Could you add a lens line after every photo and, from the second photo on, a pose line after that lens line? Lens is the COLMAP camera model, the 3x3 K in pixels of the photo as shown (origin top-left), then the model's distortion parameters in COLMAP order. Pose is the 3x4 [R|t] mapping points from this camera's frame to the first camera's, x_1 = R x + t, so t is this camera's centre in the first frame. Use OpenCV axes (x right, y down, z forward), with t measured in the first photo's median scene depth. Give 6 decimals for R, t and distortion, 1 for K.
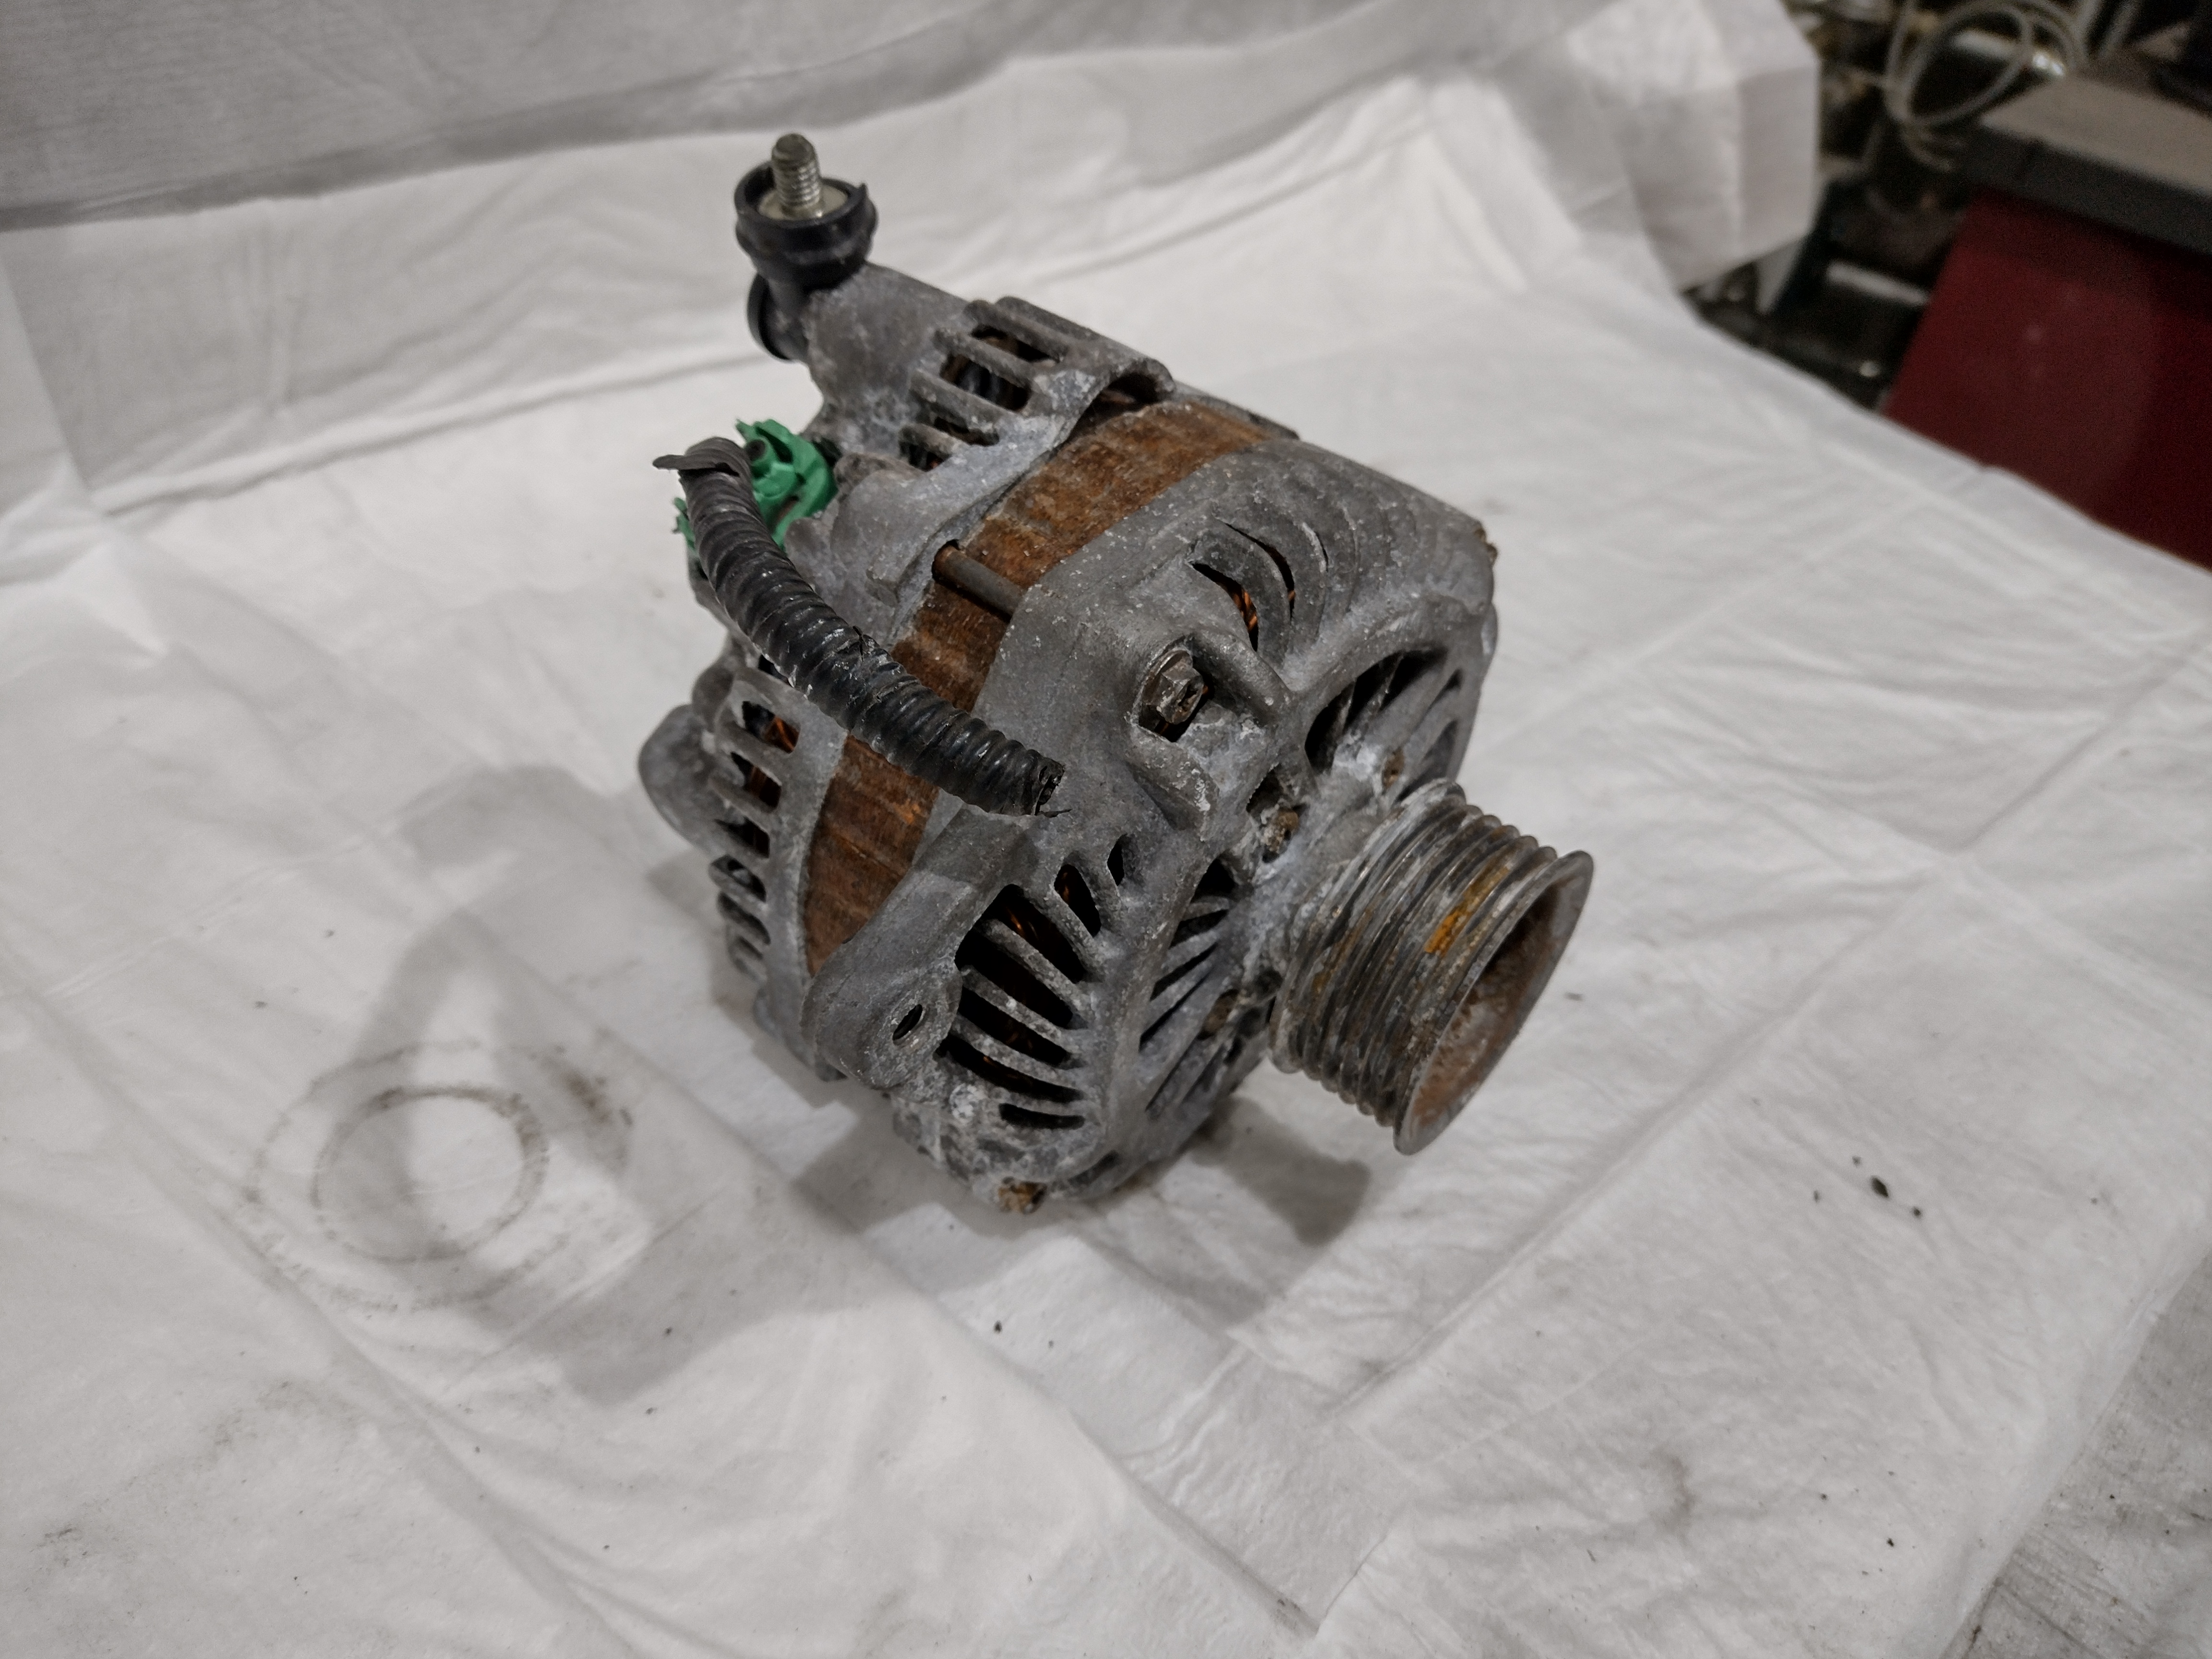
lens RADIAL K [[1701.3, 0, 1115.7], [0, 1701.3, 819.3], [0, 0, 1]] dist [-0.003092, -0.027360]
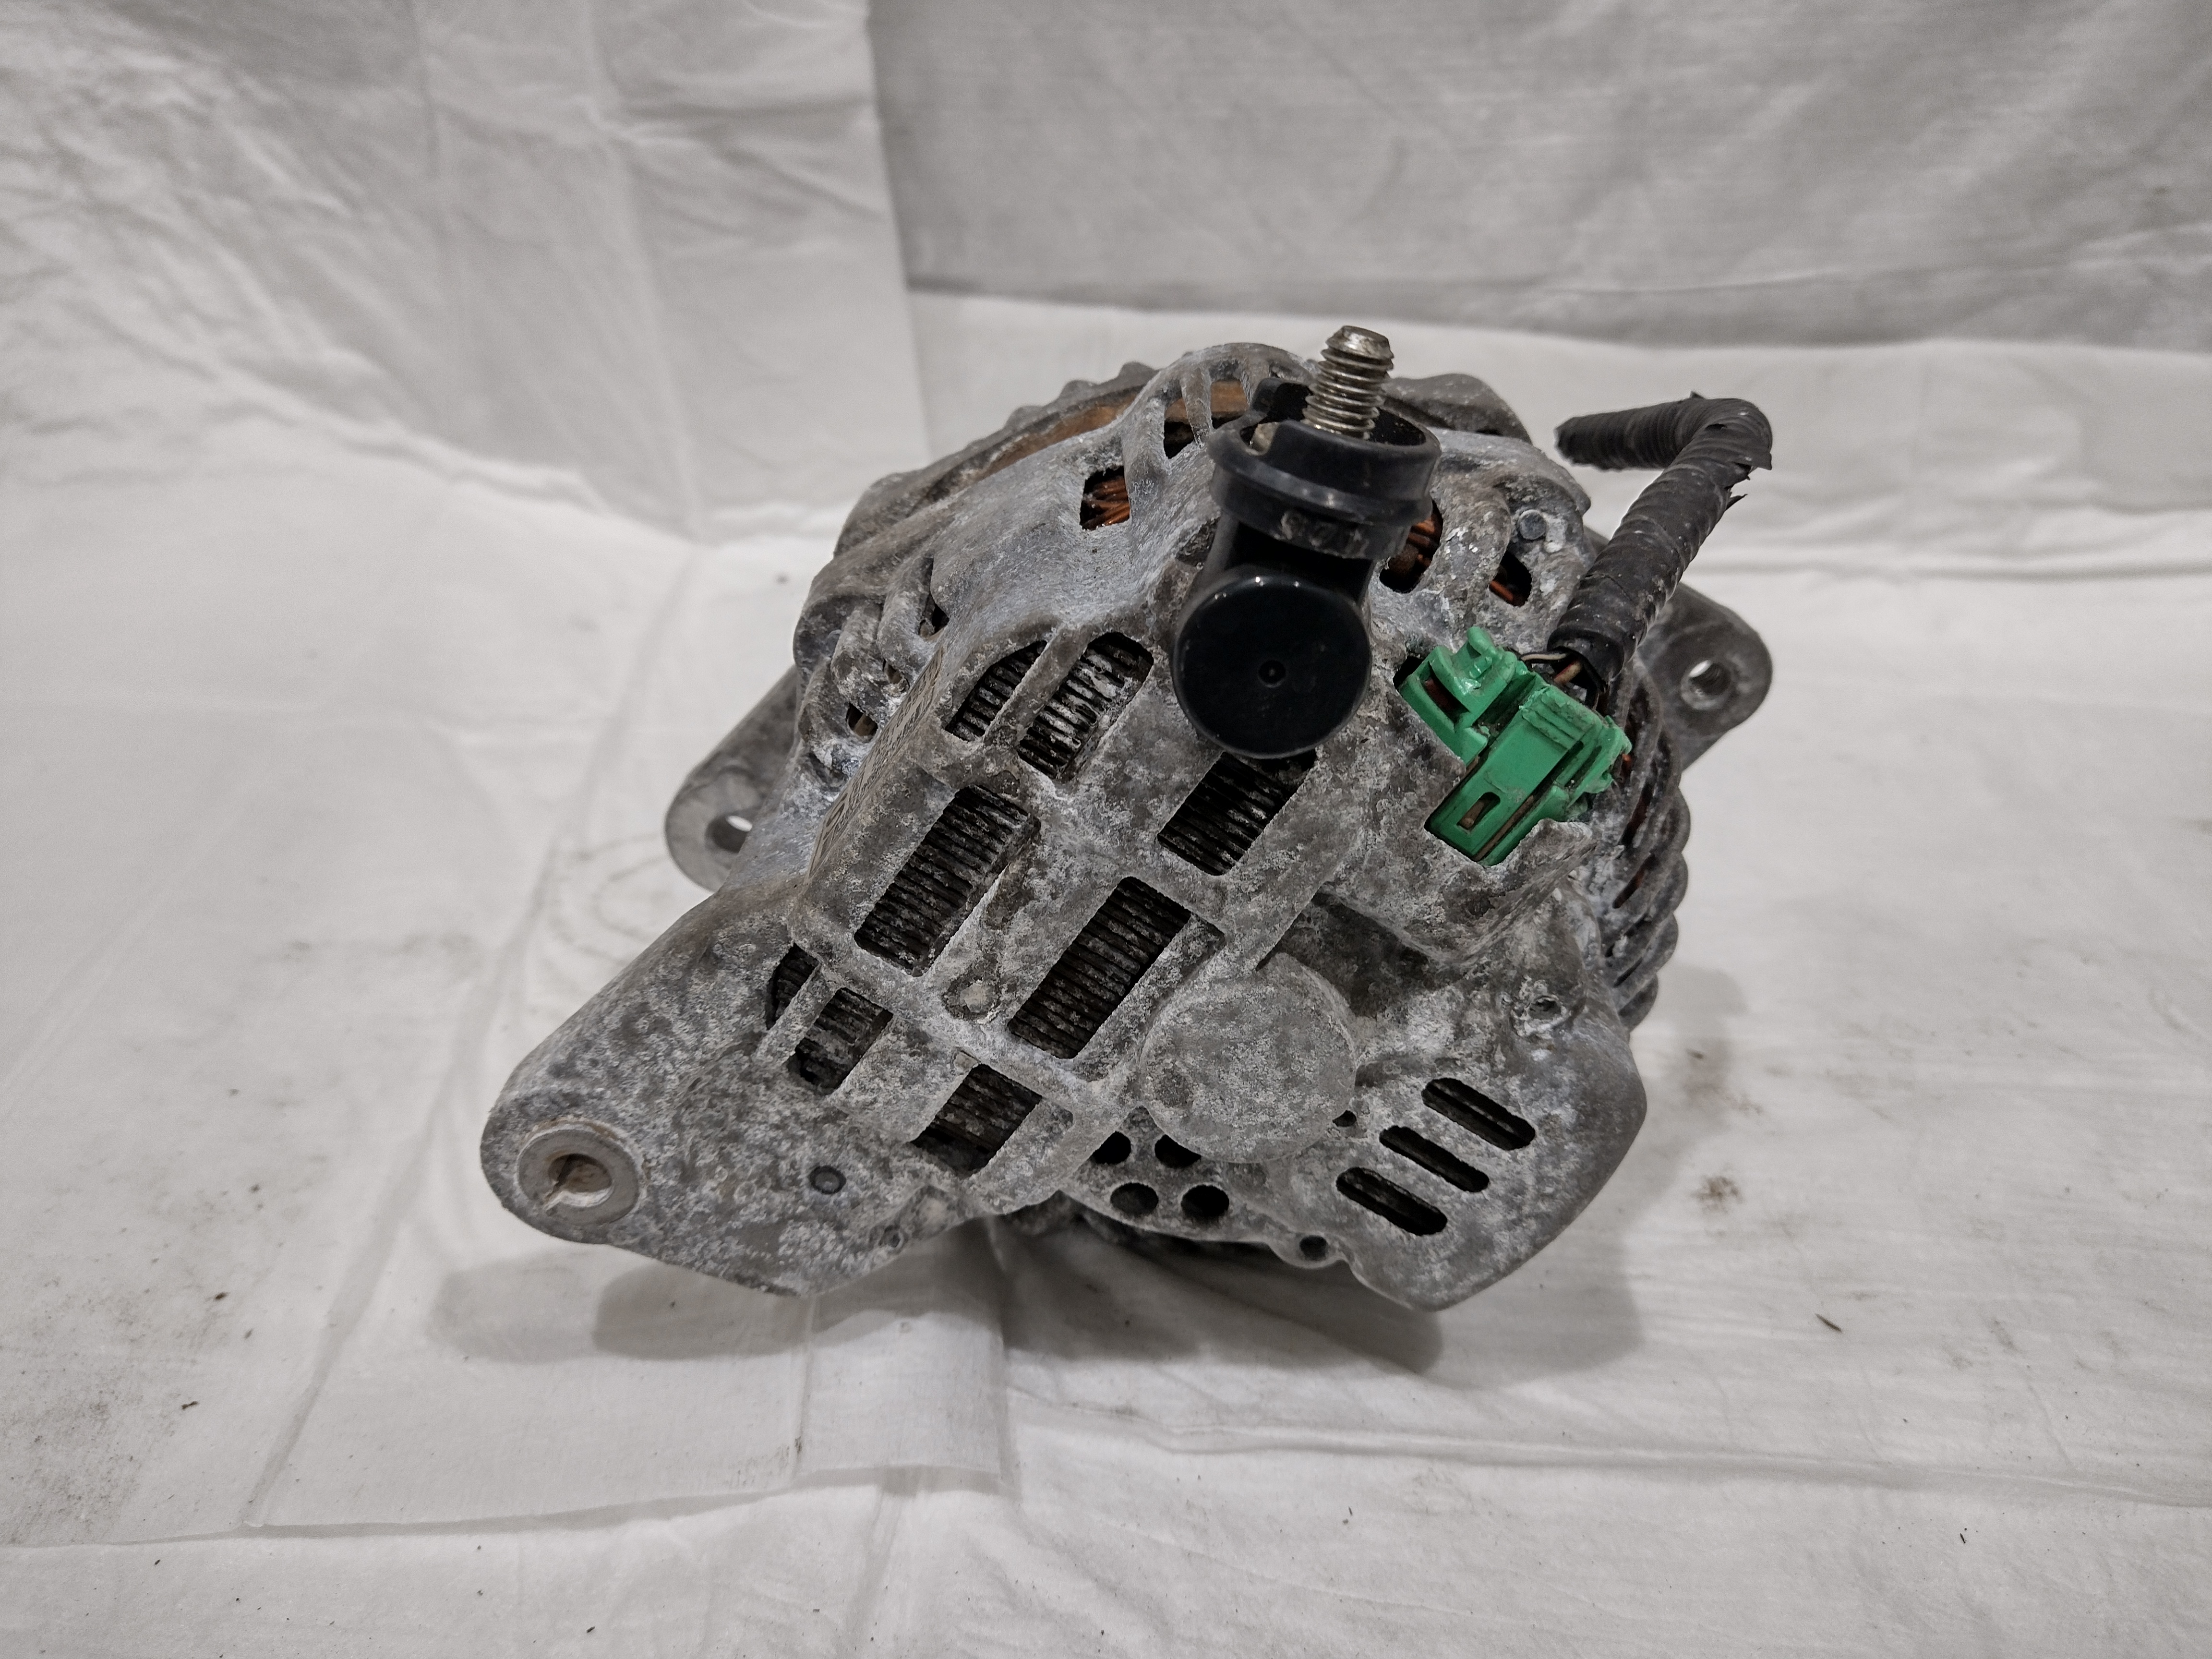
lens RADIAL K [[1701.3, 0, 1089.7], [0, 1701.3, 821.2], [0, 0, 1]] dist [-0.003092, -0.027360]
pose [[0.673750, 0.250963, -0.695039, 0.513593], [-0.428092, 0.899213, -0.090294, 0.114310], [0.602327, 0.358376, 0.713280, 0.224916]]
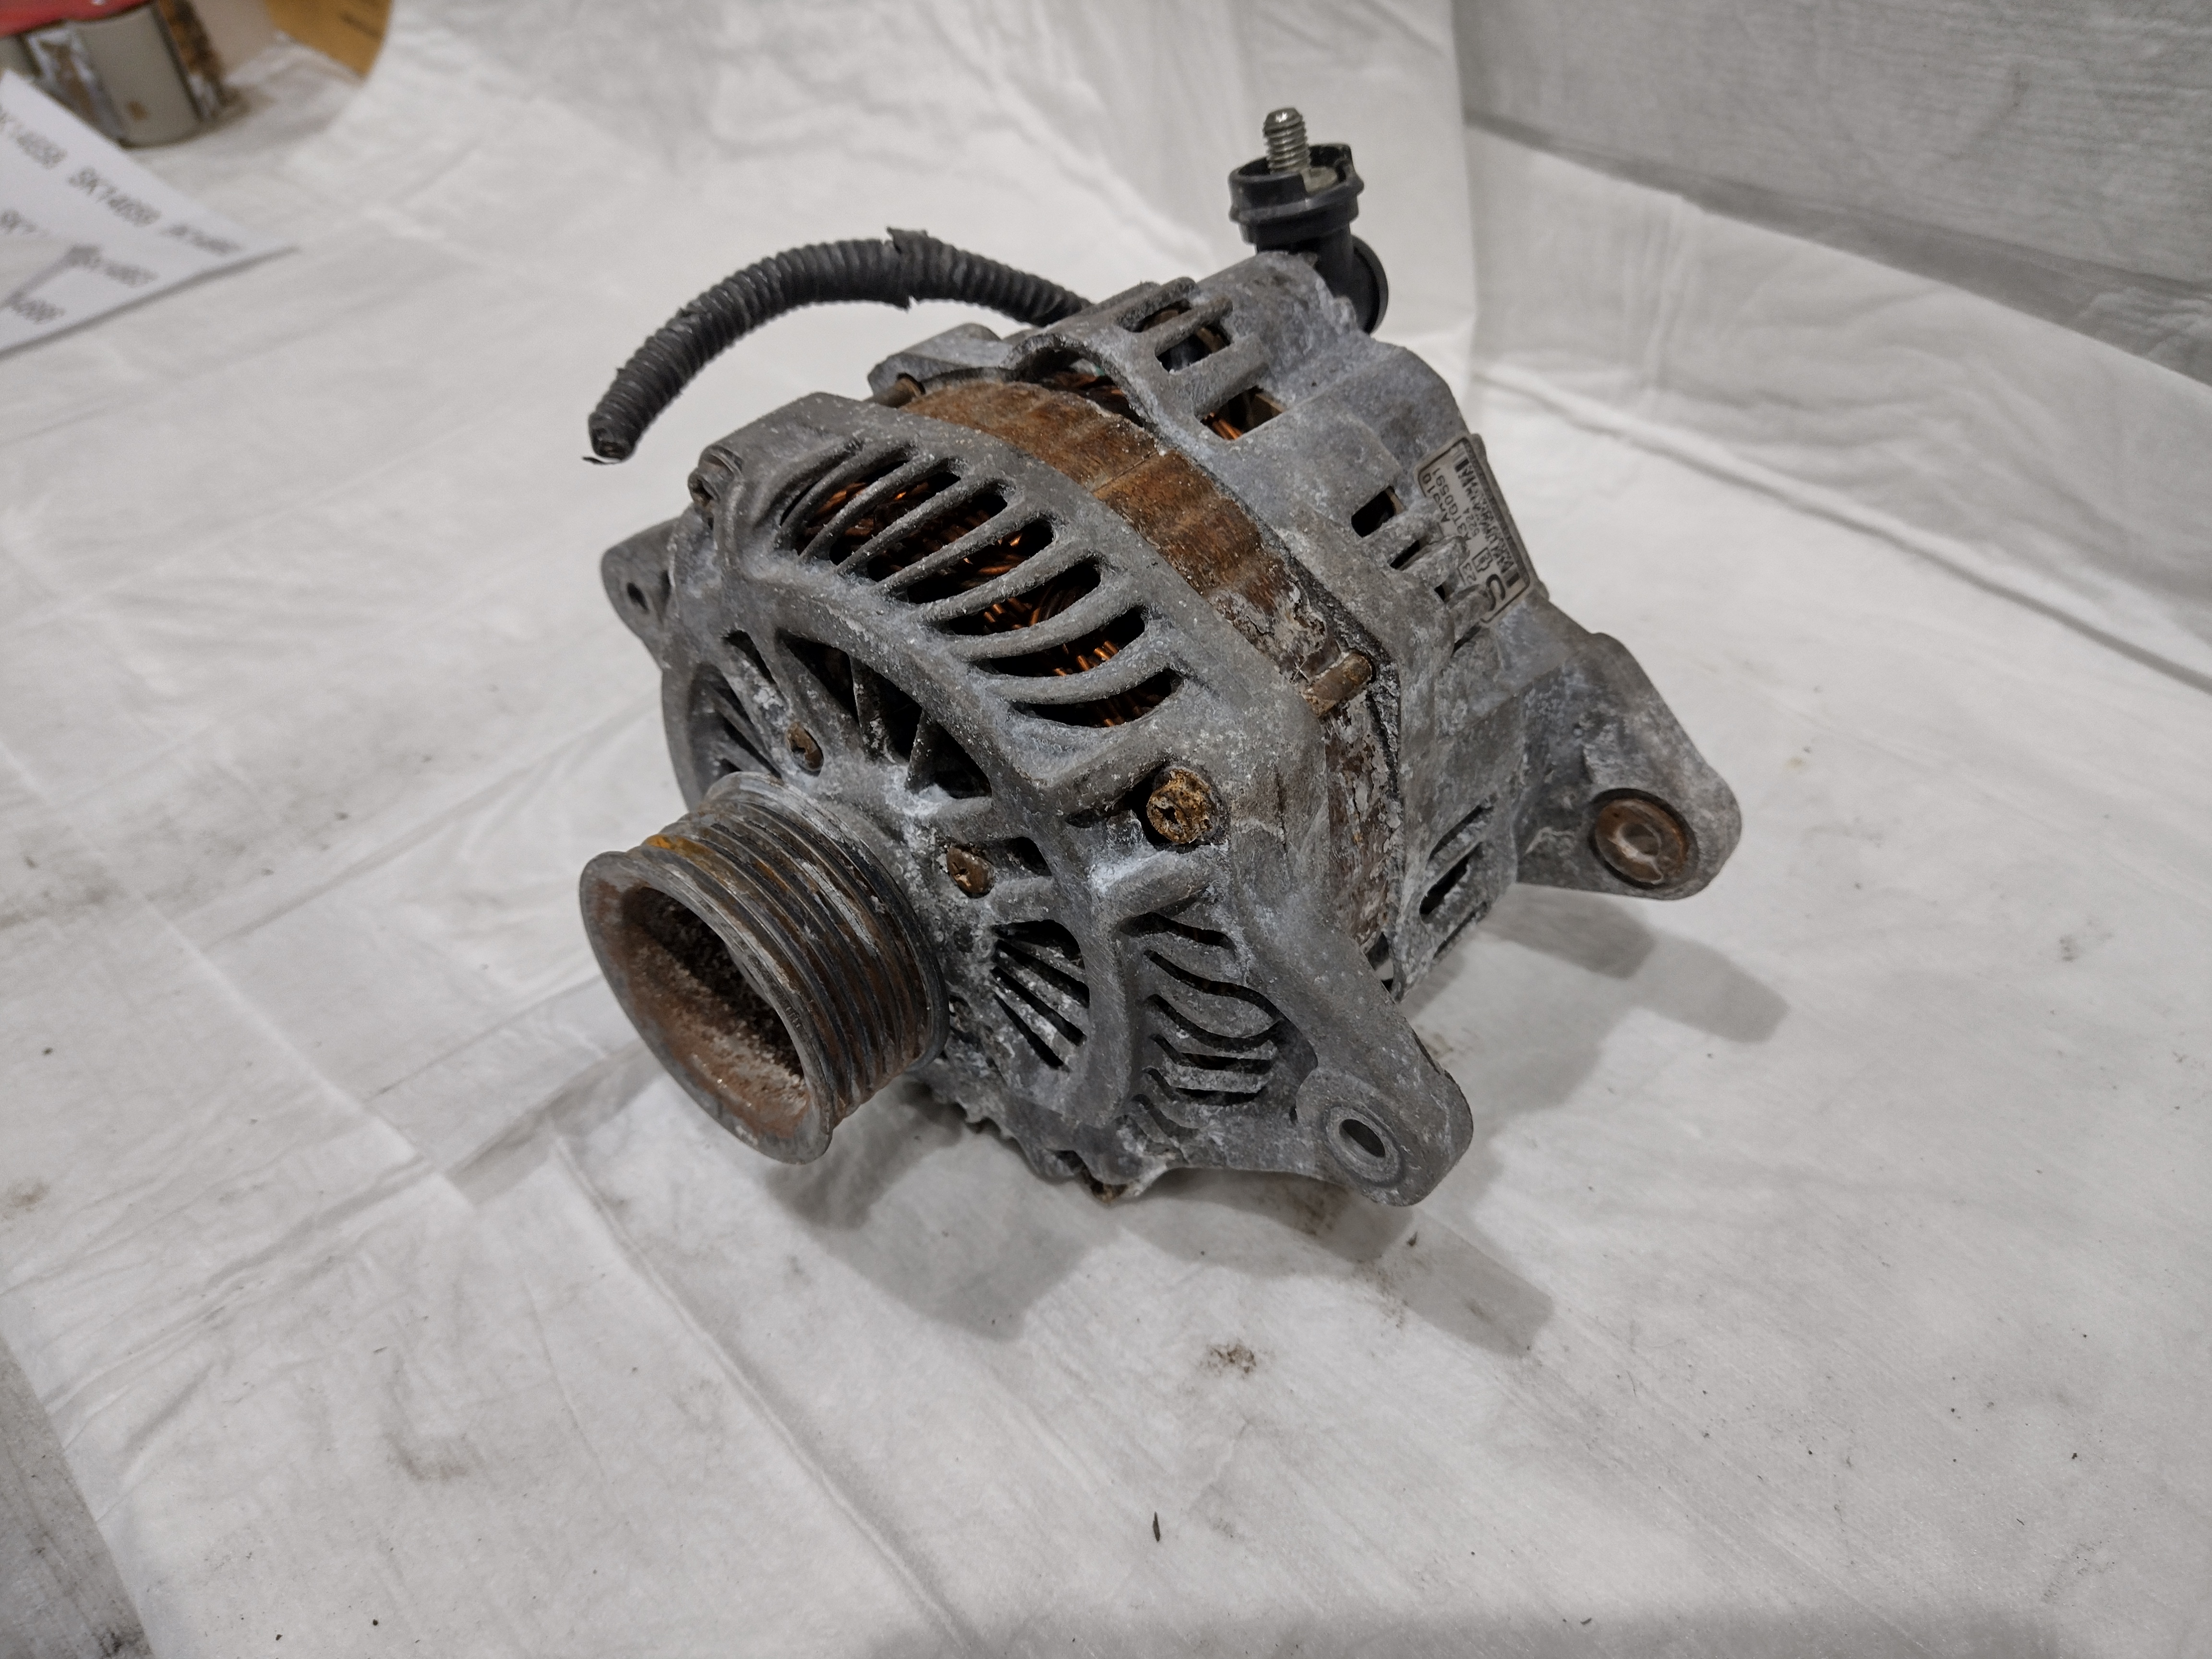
lens RADIAL K [[1701.3, 0, 1108.8], [0, 1701.3, 806.9], [0, 0, 1]] dist [-0.003092, -0.027360]
pose [[-0.030507, 0.540543, -0.840763, 0.710253], [-0.625157, 0.646006, 0.438013, -0.389643], [0.779903, 0.538971, 0.318217, 0.610650]]
